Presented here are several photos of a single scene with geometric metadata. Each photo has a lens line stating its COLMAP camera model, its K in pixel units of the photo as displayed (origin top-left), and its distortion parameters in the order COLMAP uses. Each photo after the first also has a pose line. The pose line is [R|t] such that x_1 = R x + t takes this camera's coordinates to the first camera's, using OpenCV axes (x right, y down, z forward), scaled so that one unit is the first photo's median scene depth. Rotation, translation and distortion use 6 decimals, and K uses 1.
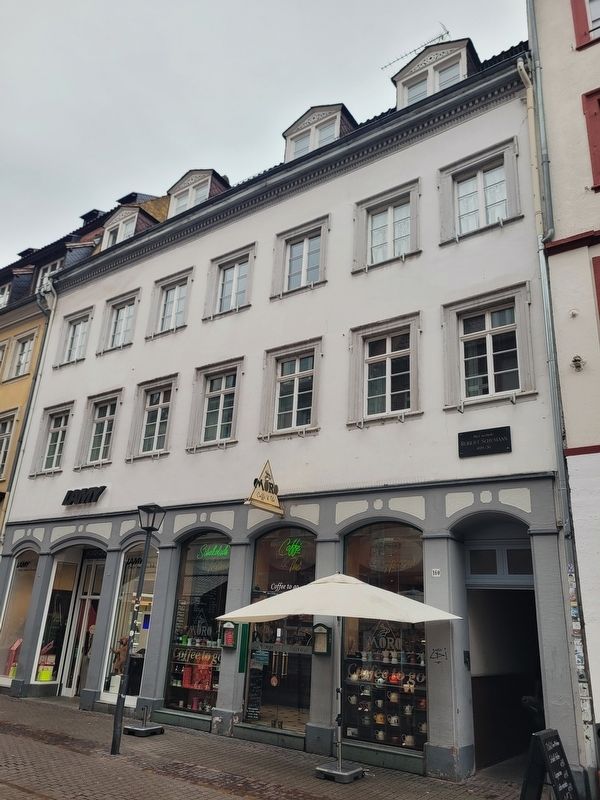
lens RADIAL K [[585.3, 0, 300.6], [0, 585.3, 431.2], [0, 0, 1]] dist [0.067075, -0.056948]
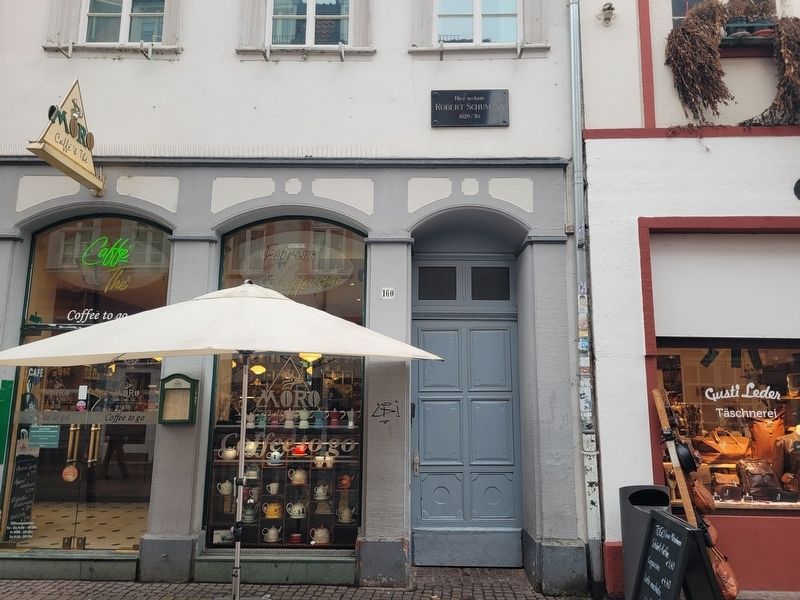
lens RADIAL K [[585.3, 0, 400.0], [0, 585.3, 300.0], [0, 0, 1]] dist [0.067075, -0.056948]
pose [[0.837370, 0.049466, 0.544394, -0.109917], [-0.142329, 0.981277, 0.129763, 0.153765], [-0.527782, -0.186143, 0.828732, 0.428766]]
